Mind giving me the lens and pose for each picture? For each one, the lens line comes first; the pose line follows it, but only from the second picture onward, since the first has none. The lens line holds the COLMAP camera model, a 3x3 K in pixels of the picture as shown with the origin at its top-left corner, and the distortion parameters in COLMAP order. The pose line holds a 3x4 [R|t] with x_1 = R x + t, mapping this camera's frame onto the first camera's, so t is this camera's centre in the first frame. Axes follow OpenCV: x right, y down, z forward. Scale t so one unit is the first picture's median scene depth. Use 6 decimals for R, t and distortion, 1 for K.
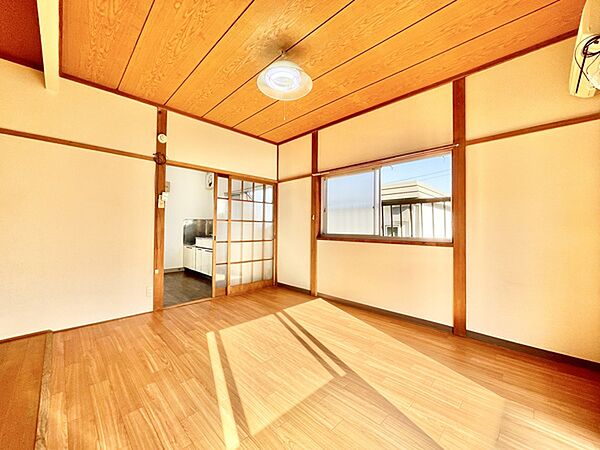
lens RADIAL K [[242.8, 0, 307.0], [0, 242.8, 224.3], [0, 0, 1]] dist [-0.000181, 0.000243]
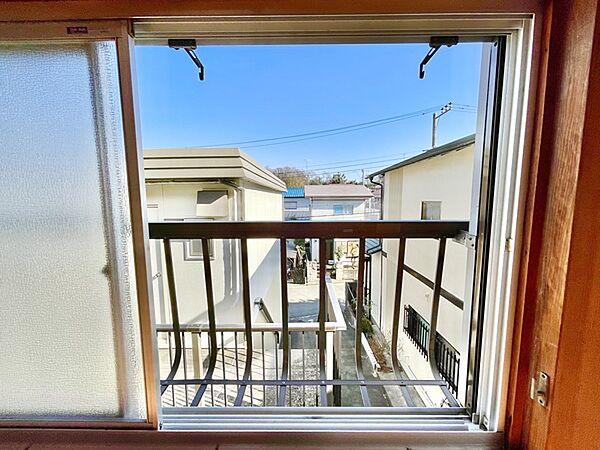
lens RADIAL K [[242.8, 0, 307.0], [0, 242.8, 224.3], [0, 0, 1]] dist [-0.000181, 0.000243]
pose [[0.720175, -0.084251, 0.688658, 0.259593], [-0.005352, 0.991895, 0.126947, -0.125391], [-0.693772, -0.095110, 0.713887, 0.764601]]
